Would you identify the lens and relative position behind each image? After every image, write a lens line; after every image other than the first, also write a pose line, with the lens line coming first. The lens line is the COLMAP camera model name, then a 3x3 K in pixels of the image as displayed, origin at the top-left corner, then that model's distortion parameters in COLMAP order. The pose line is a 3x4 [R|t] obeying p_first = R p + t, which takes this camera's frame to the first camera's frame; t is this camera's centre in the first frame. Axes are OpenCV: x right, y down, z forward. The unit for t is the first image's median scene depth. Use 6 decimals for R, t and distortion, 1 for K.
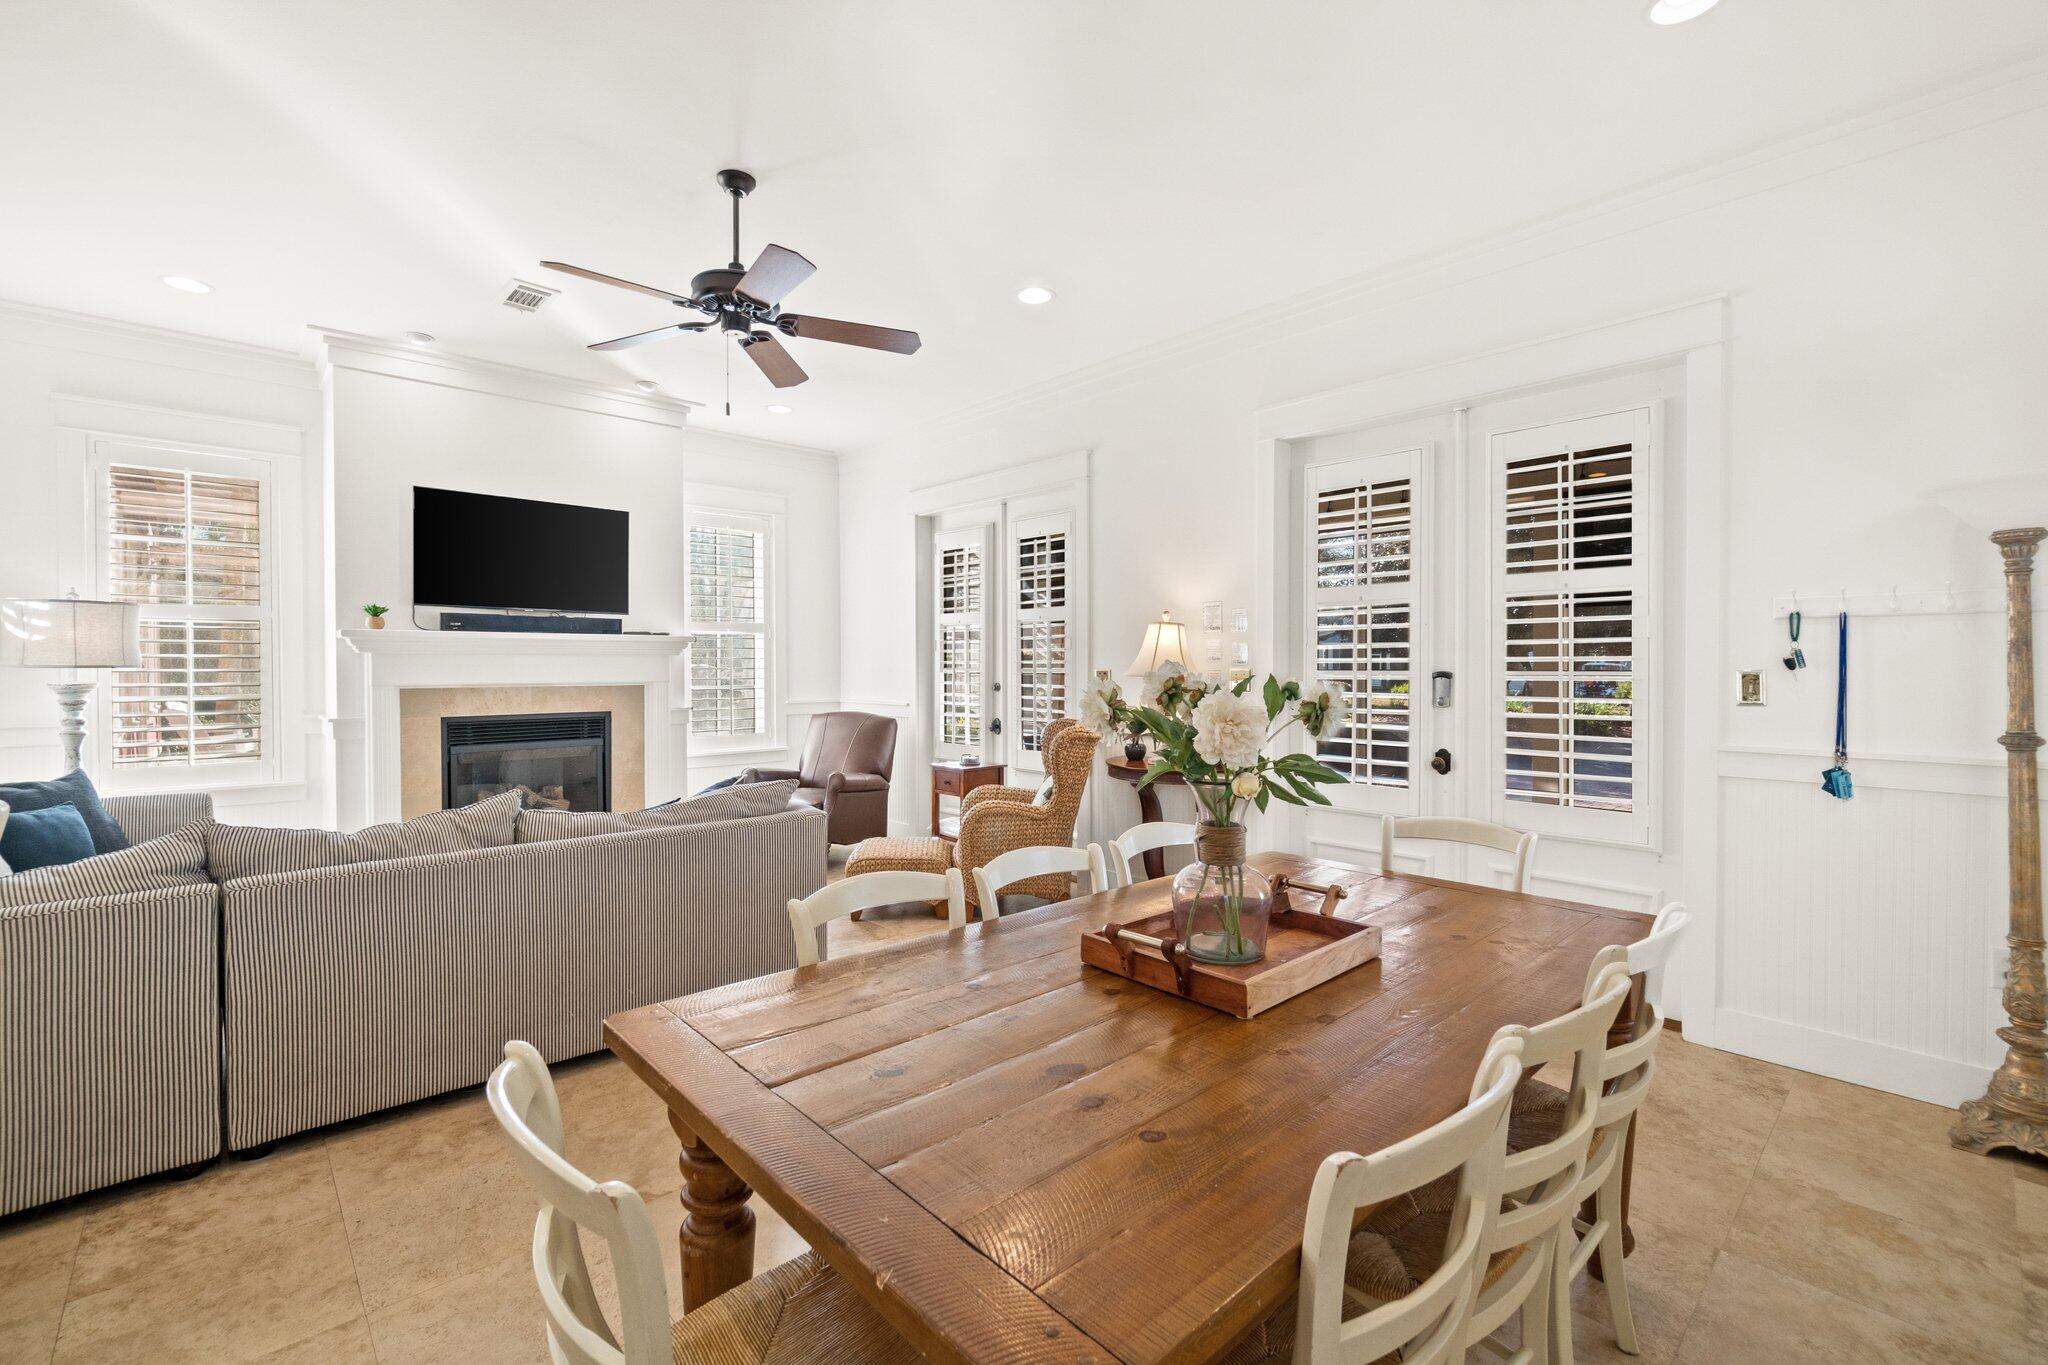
lens RADIAL K [[896.0, 0, 1030.2], [0, 896.0, 673.6], [0, 0, 1]] dist [0.003272, 0.001506]
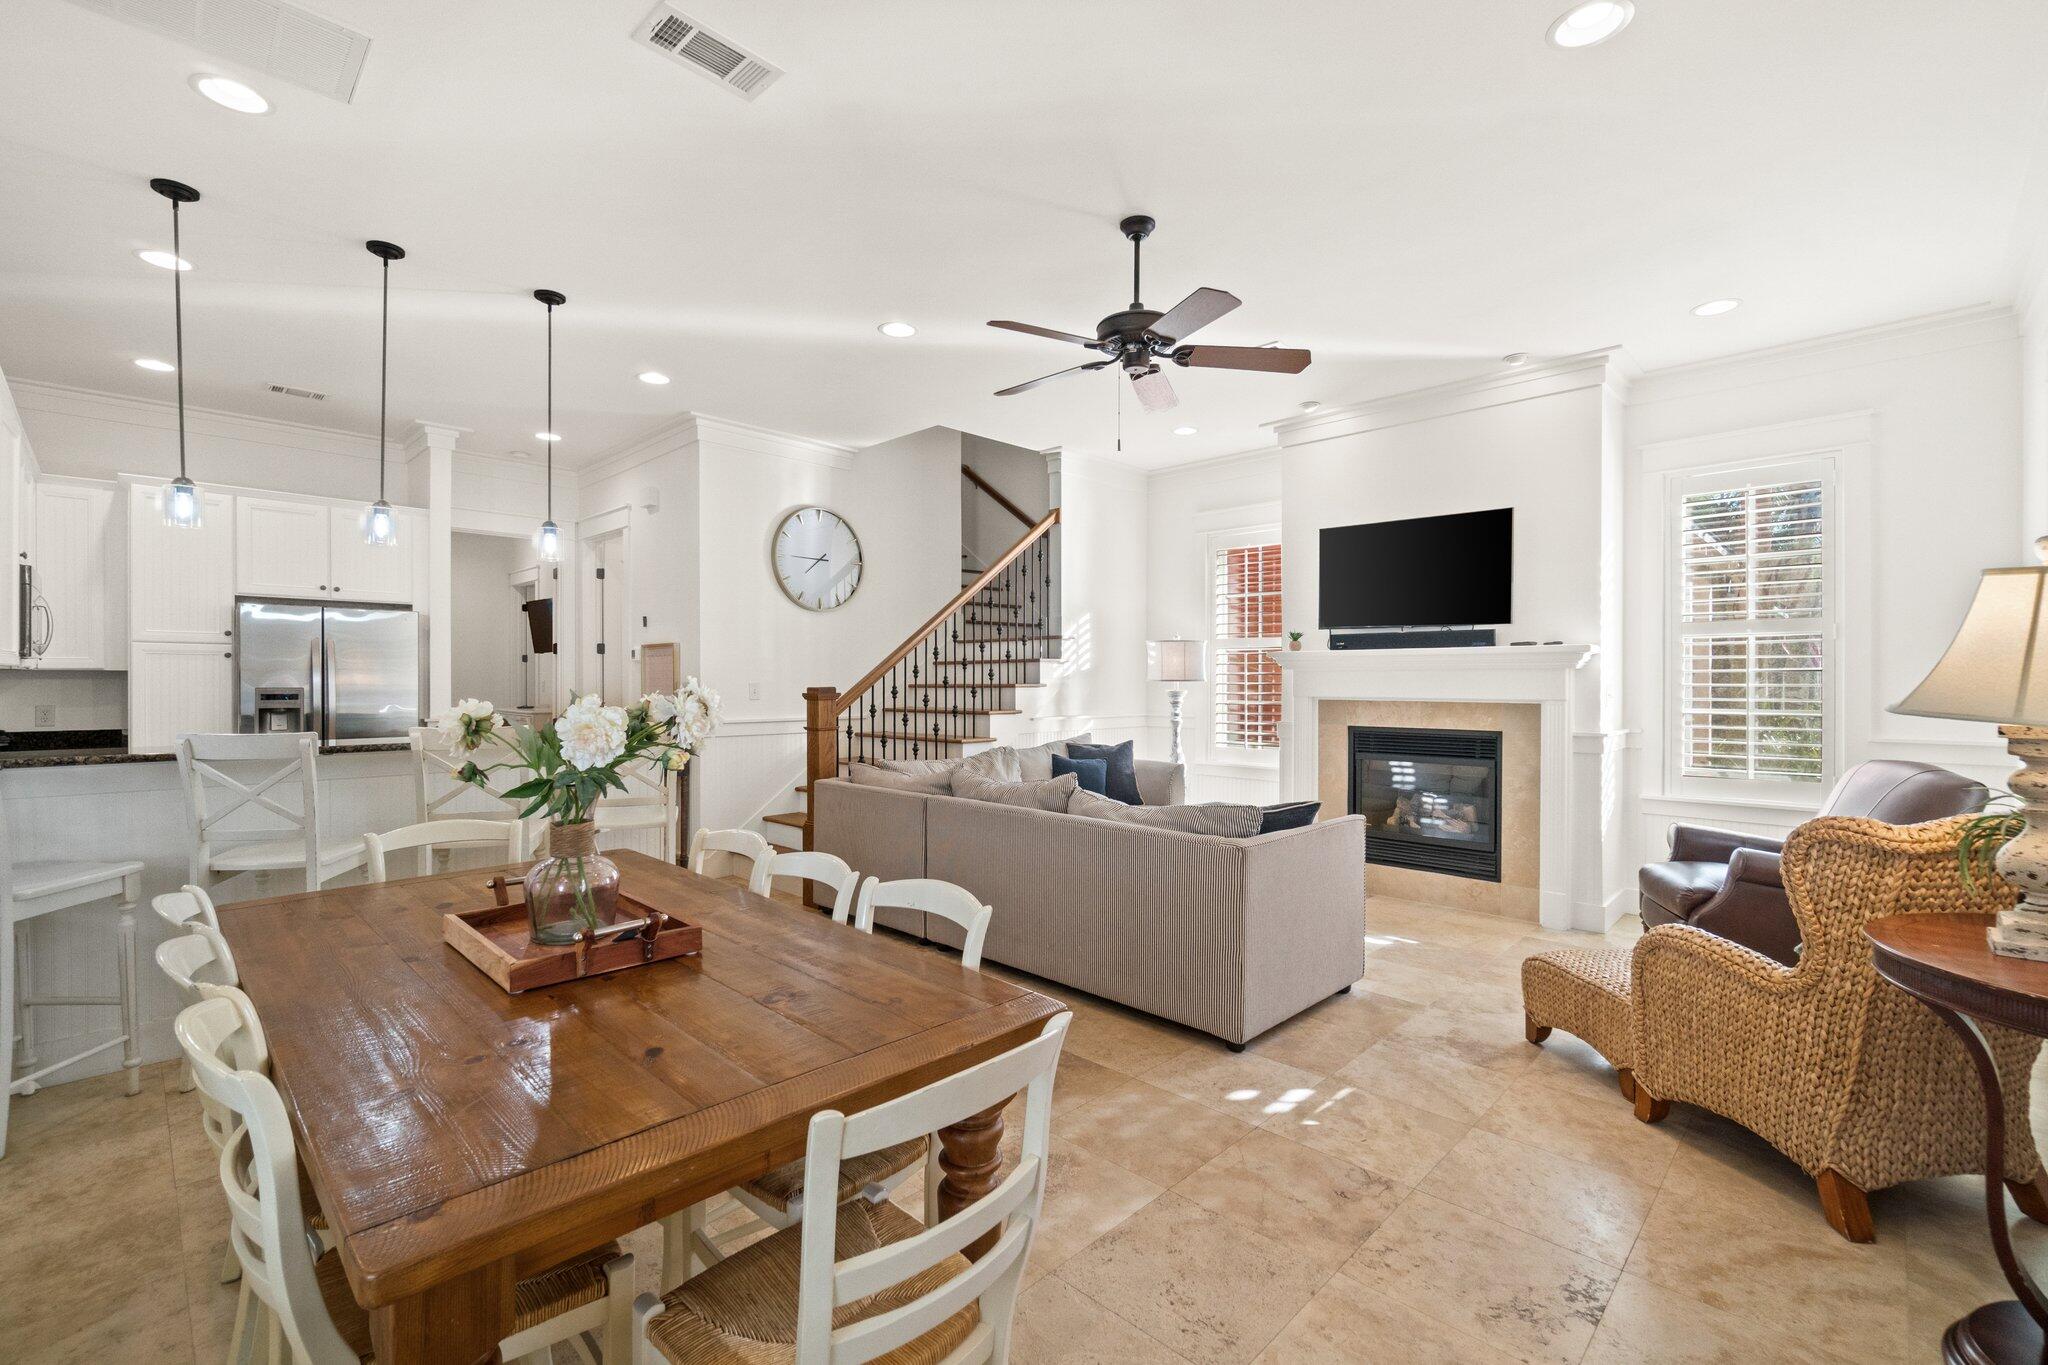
lens RADIAL K [[896.0, 0, 1024.3], [0, 896.0, 688.8], [0, 0, 1]] dist [0.003272, 0.001506]
pose [[0.046824, 0.011145, -0.998841, 0.459889], [-0.011648, 0.999876, 0.010610, -0.005487], [0.998835, 0.011138, 0.046948, 0.529354]]
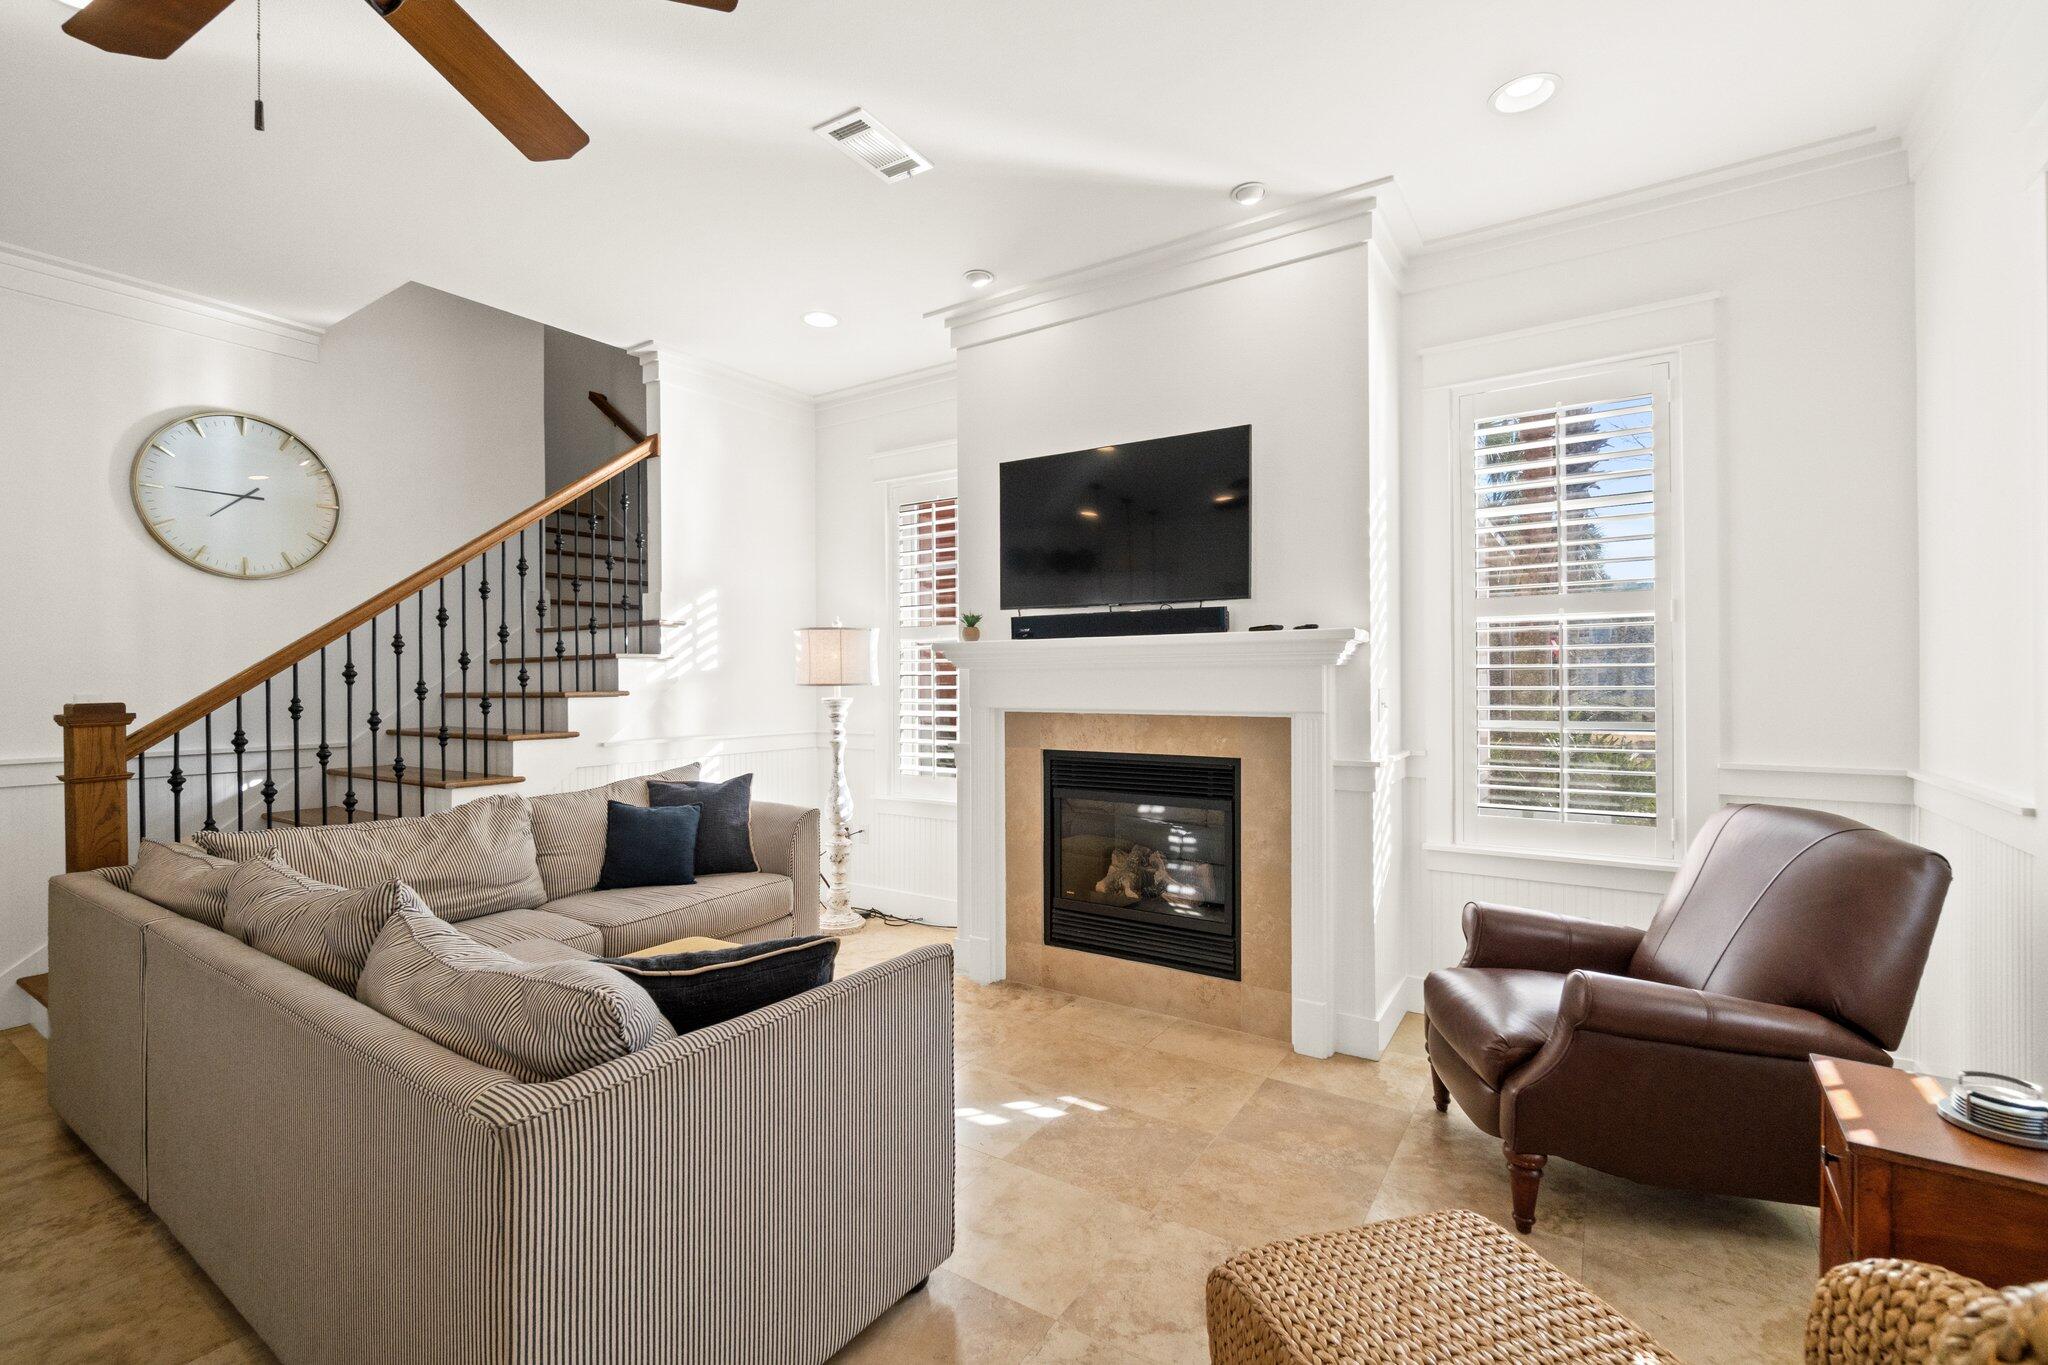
lens RADIAL K [[896.0, 0, 1030.1], [0, 896.0, 685.0], [0, 0, 1]] dist [0.003272, 0.001506]
pose [[0.230985, 0.004356, -0.972948, 0.105735], [-0.005628, 0.999979, 0.003141, -0.010360], [0.972941, 0.004750, 0.231005, 0.799436]]
